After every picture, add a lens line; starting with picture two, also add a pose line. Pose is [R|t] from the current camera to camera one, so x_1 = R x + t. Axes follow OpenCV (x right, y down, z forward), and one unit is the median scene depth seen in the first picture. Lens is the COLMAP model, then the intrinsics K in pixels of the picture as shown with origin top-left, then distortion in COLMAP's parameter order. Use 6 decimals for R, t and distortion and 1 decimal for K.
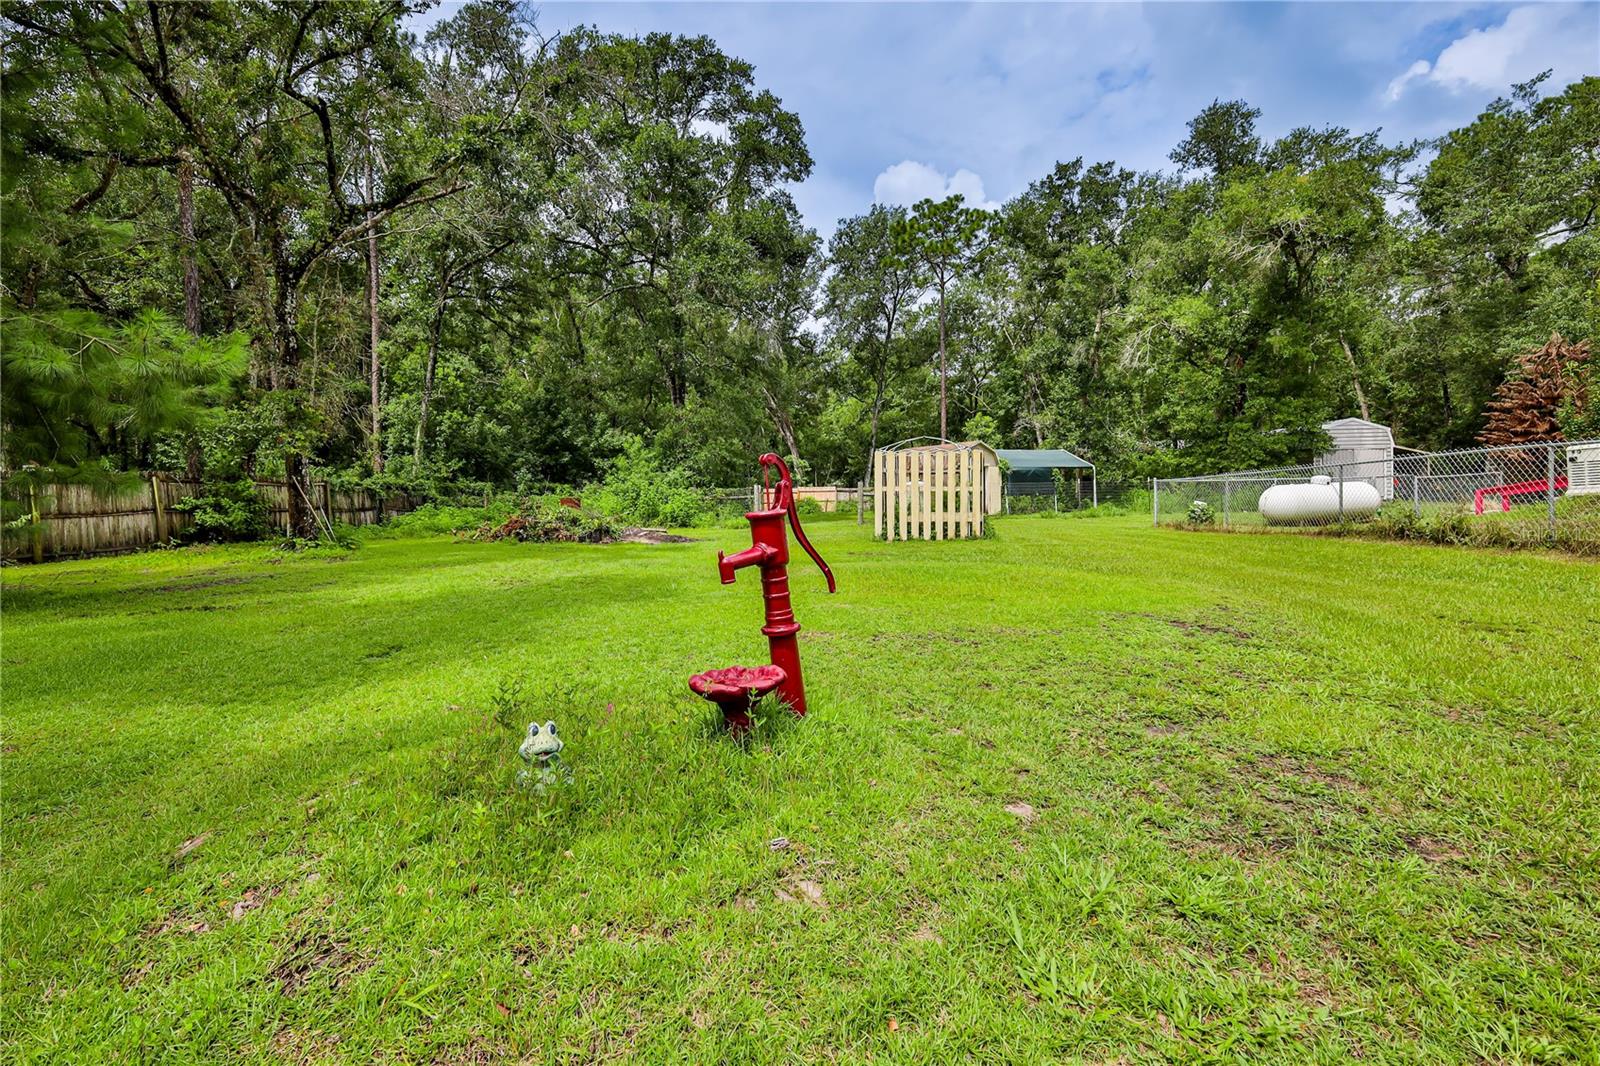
lens RADIAL K [[758.1, 0, 799.7], [0, 758.1, 507.8], [0, 0, 1]] dist [-0.000321, -0.000016]
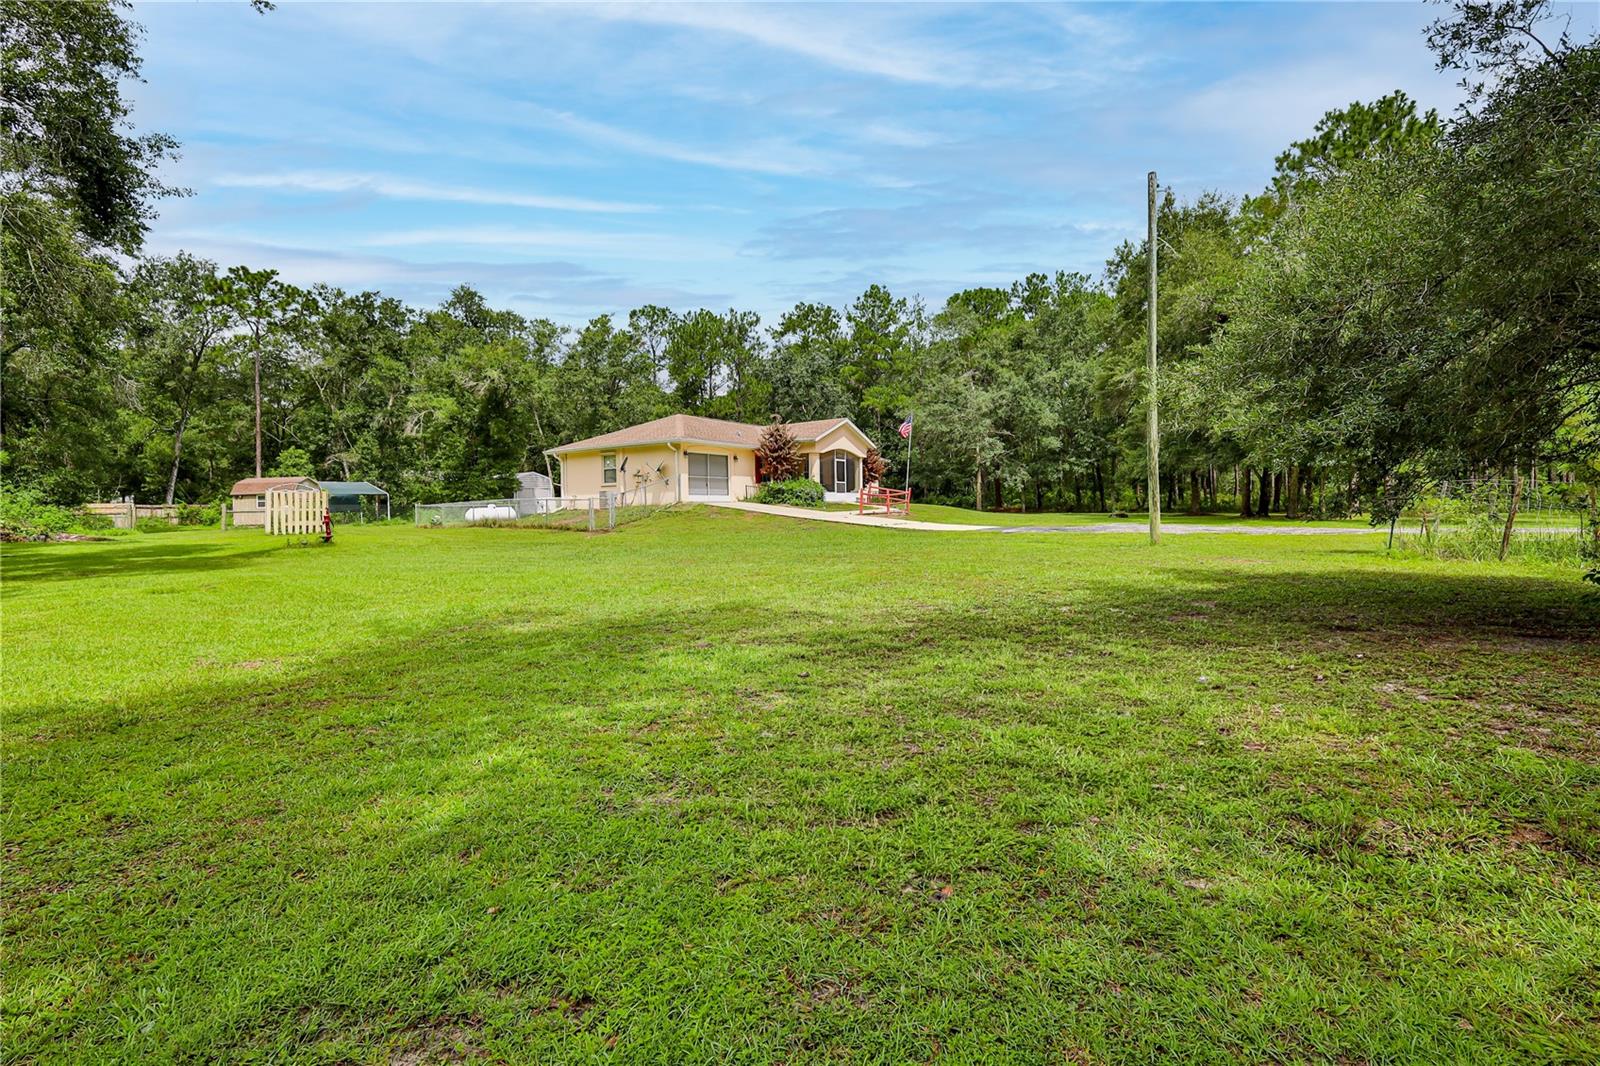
lens RADIAL K [[758.1, 0, 799.7], [0, 758.1, 507.8], [0, 0, 1]] dist [-0.000321, -0.000016]
pose [[0.653231, 0.006746, 0.757129, -0.229565], [0.009360, 0.999812, -0.016983, 0.008413], [-0.757101, 0.018180, 0.653045, -0.632498]]
